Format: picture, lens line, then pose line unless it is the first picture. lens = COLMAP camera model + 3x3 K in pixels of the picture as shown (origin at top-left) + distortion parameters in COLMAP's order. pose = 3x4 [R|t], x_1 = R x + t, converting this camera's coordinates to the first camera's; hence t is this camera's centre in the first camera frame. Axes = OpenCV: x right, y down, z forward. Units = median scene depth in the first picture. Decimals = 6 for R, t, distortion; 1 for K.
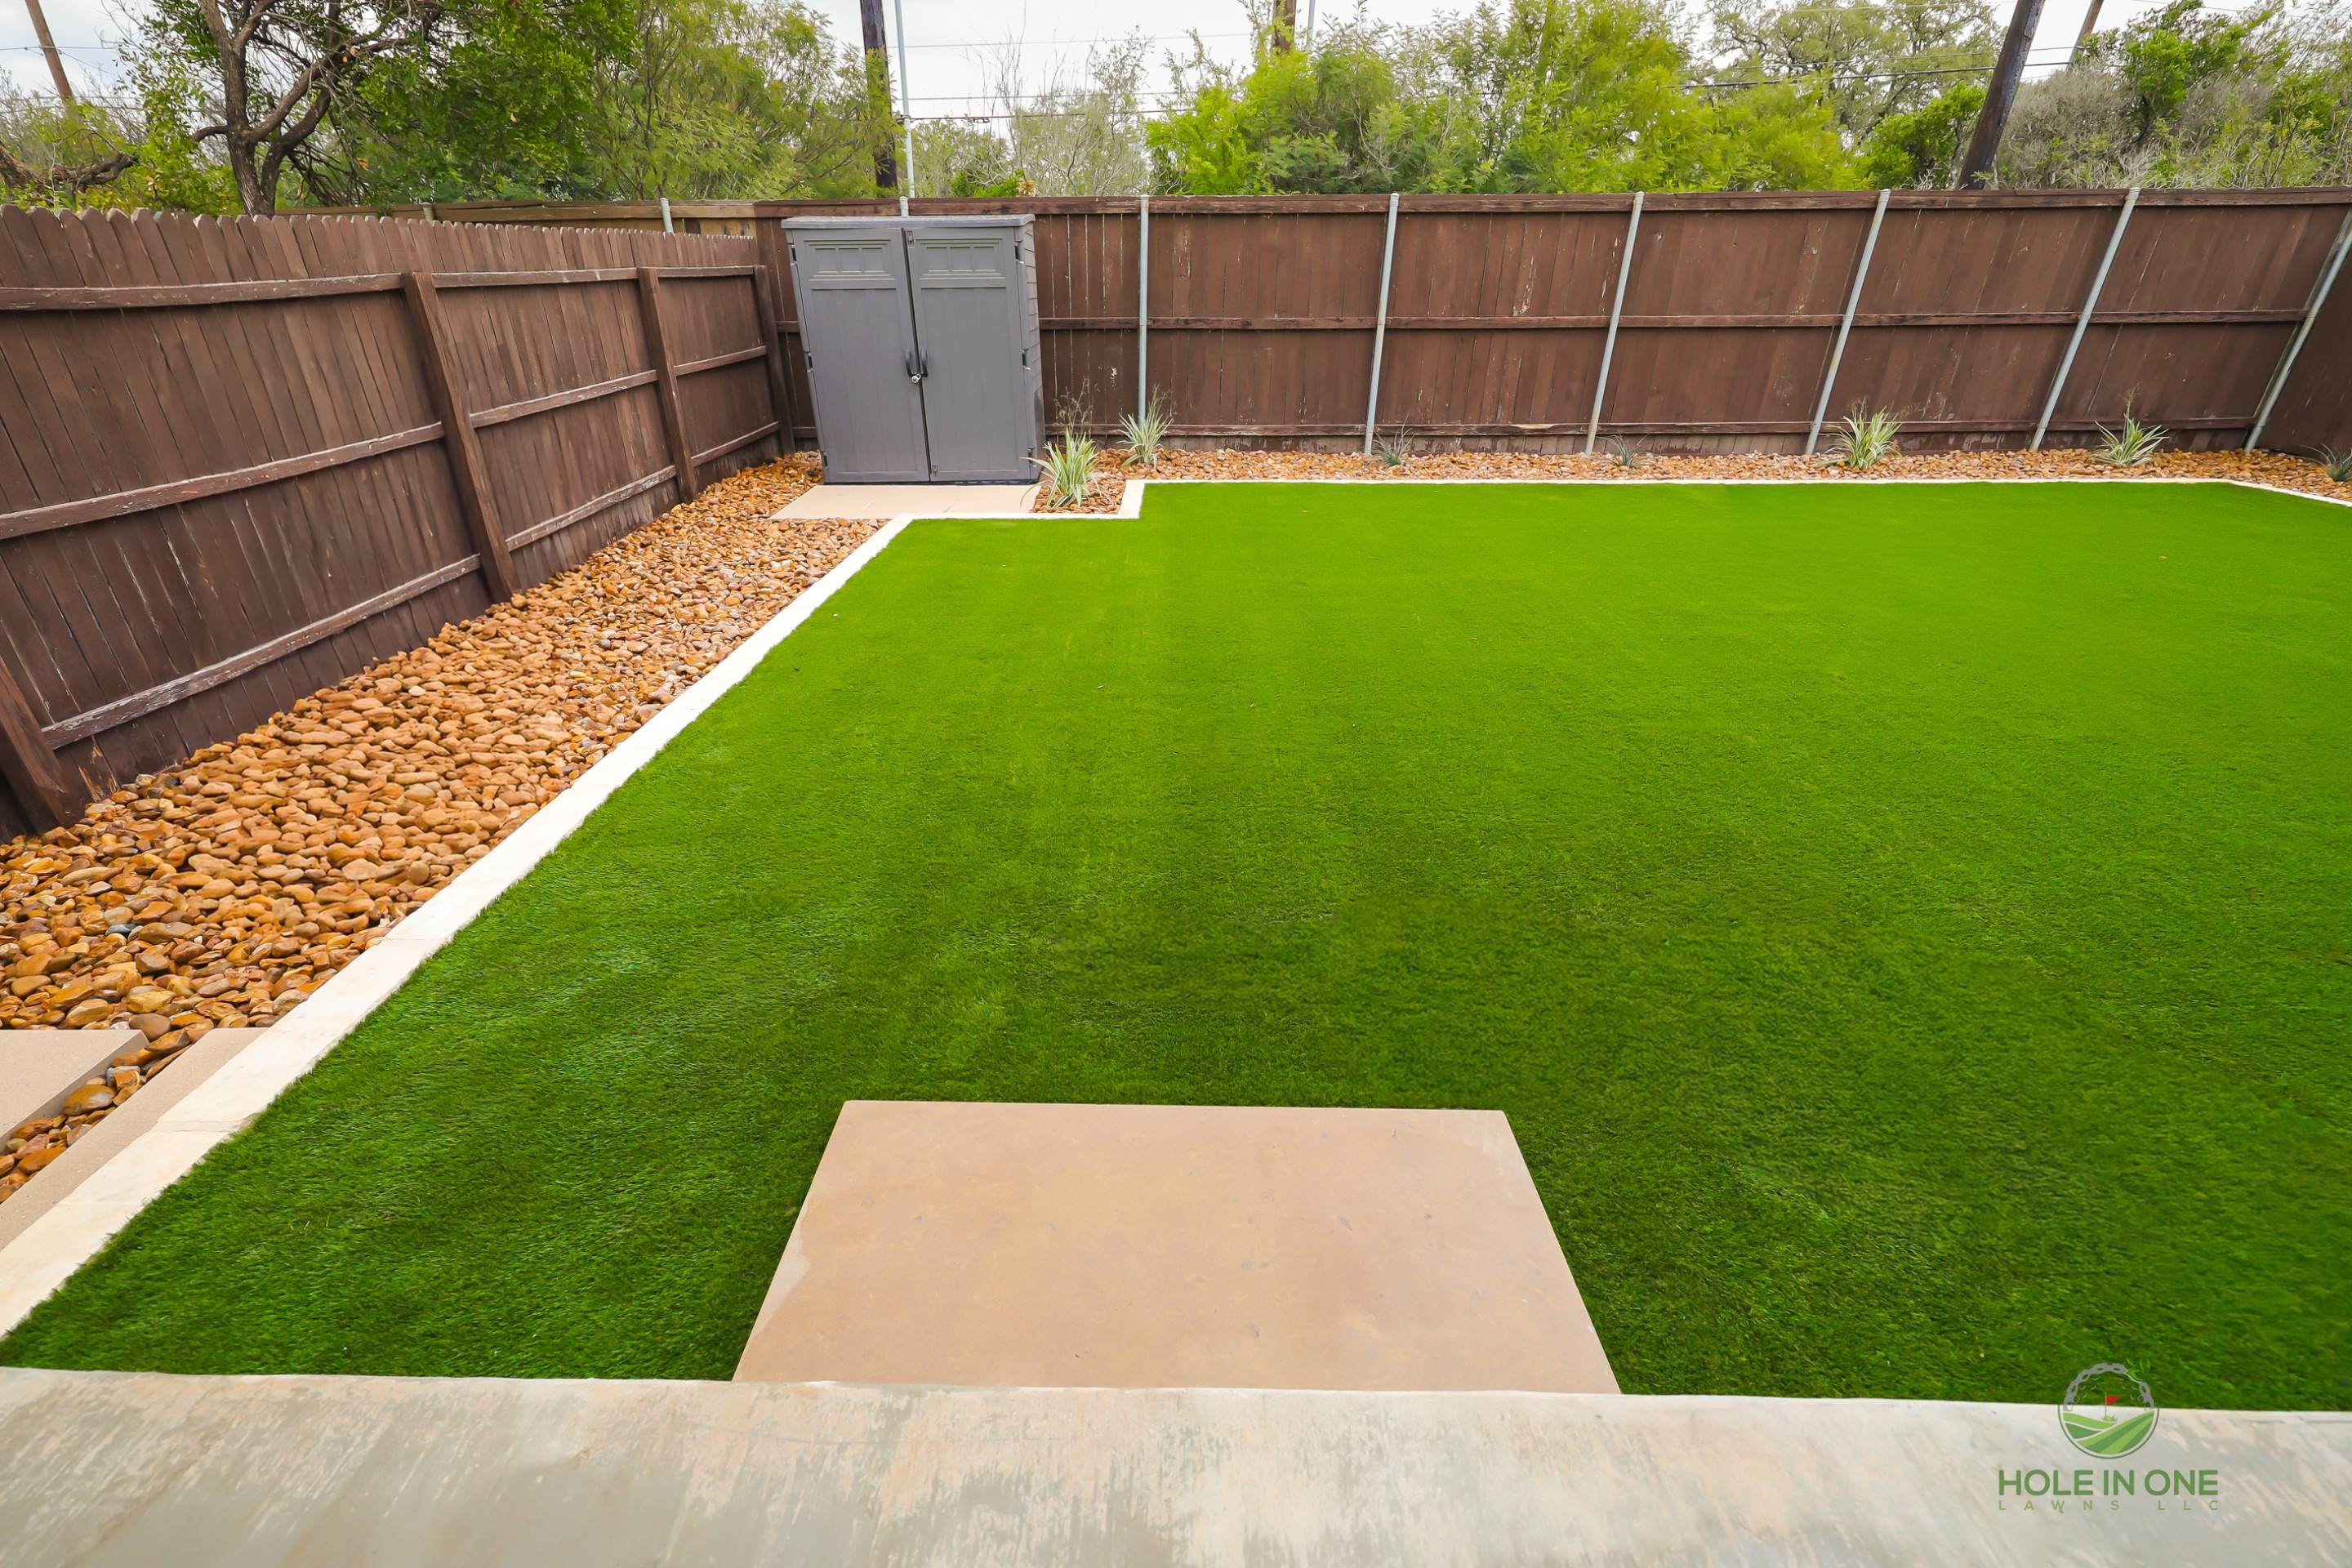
lens RADIAL K [[993.7, 0, 1151.9], [0, 993.7, 788.8], [0, 0, 1]] dist [-0.000468, 0.000217]
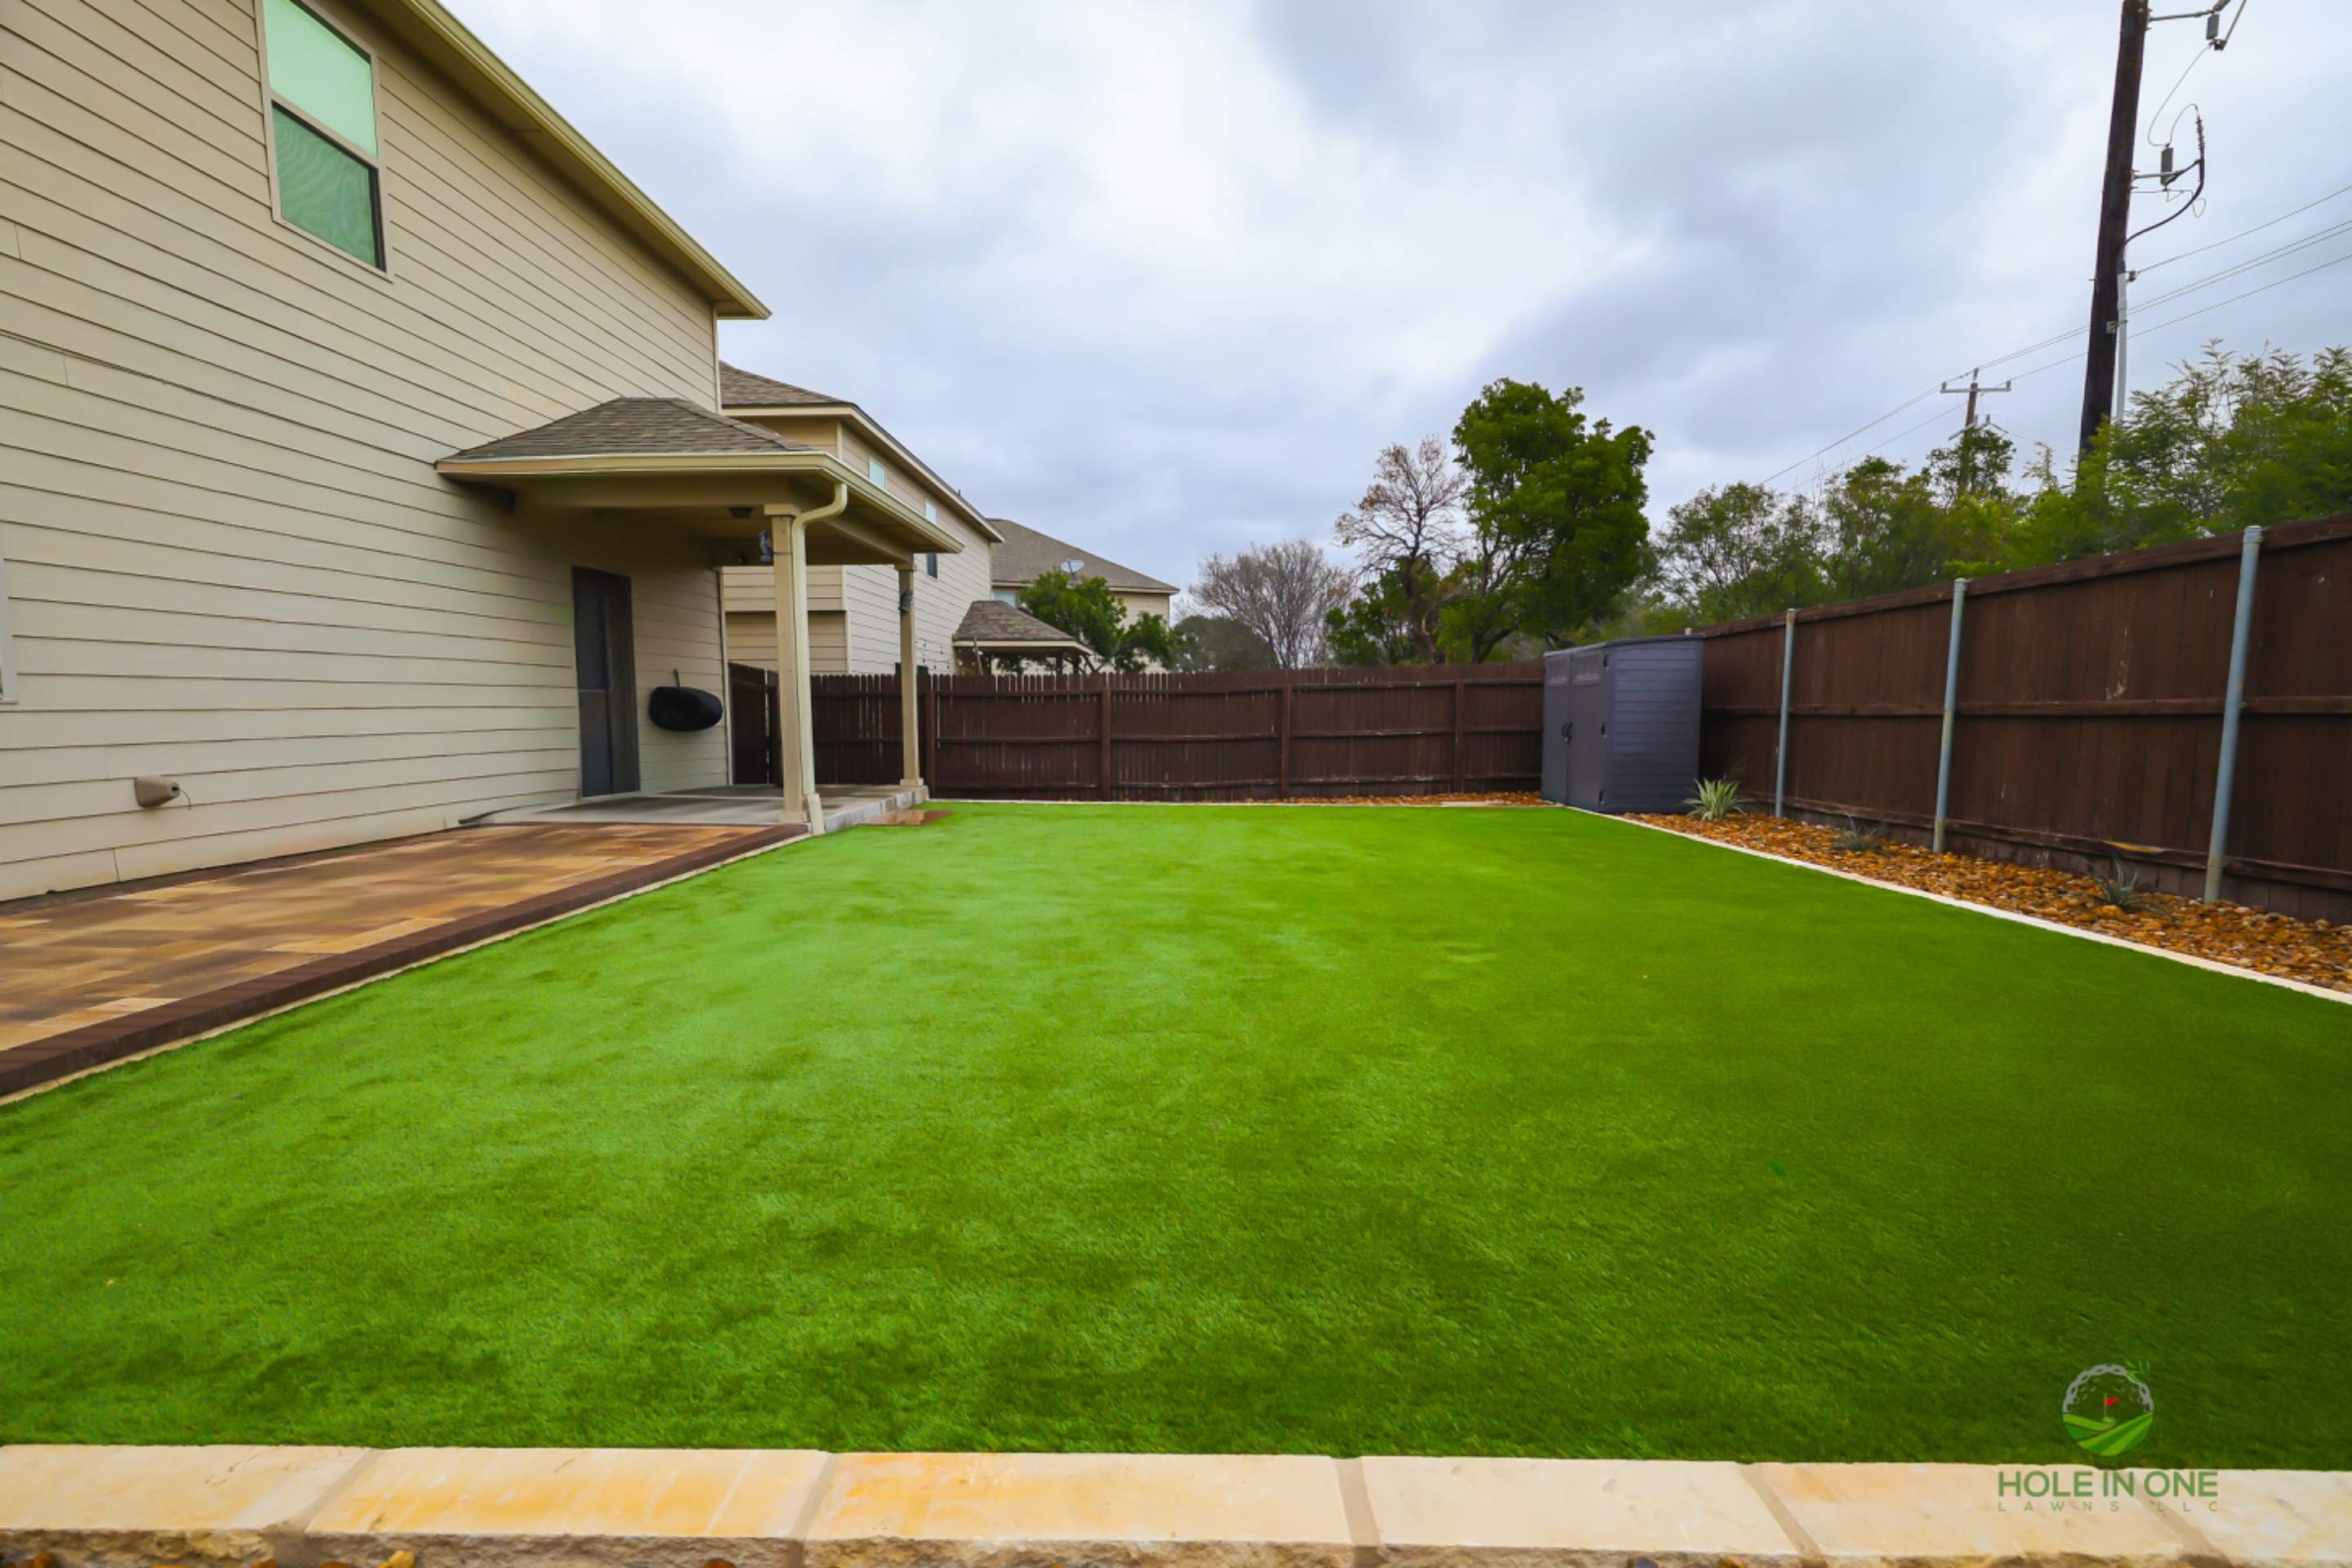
lens RADIAL K [[956.6, 0, 1172.8], [0, 956.6, 787.9], [0, 0, 1]] dist [0.000838, -0.000105]
pose [[-0.016452, 0.078571, -0.996773, 1.086126], [-0.447887, 0.890716, 0.077603, -0.165998], [0.893939, 0.447718, 0.020537, 0.402227]]
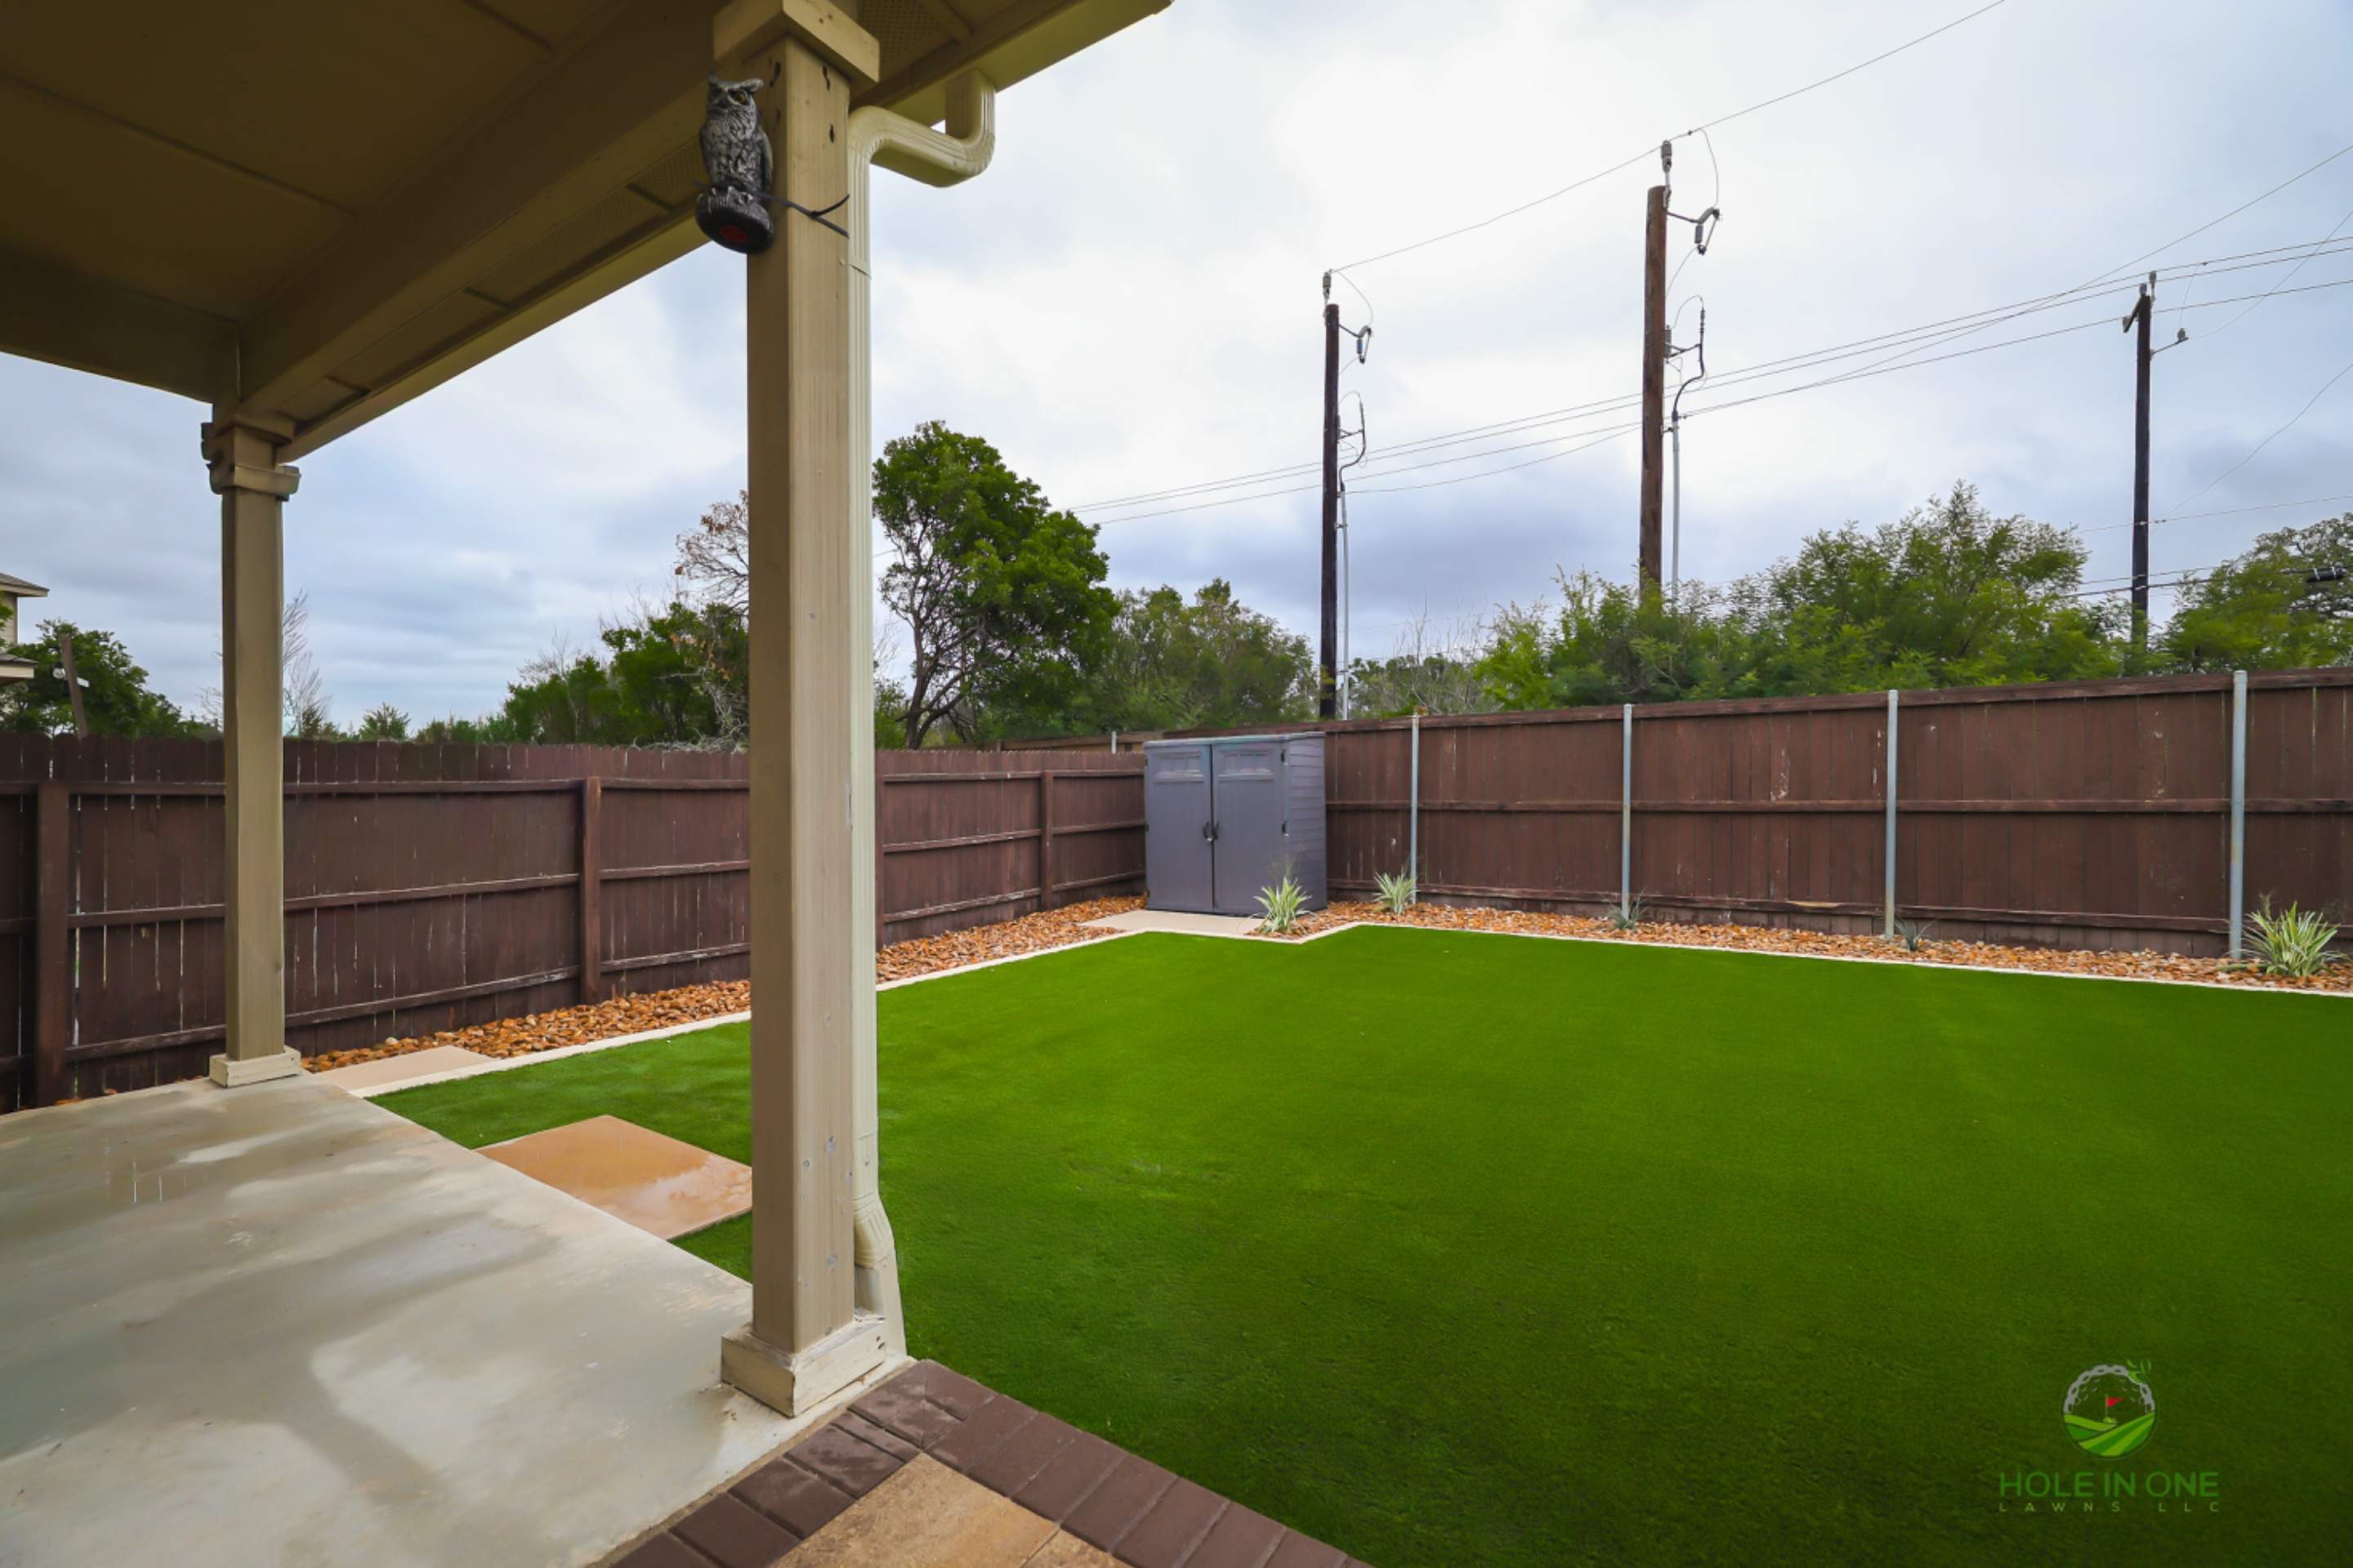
lens RADIAL K [[957.1, 0, 1159.6], [0, 957.1, 793.5], [0, 0, 1]] dist [0.000838, -0.000105]
pose [[0.842560, -0.003309, -0.538593, 0.365402], [-0.236451, 0.896194, -0.375403, 0.038606], [0.483926, 0.443650, 0.754315, -0.055893]]
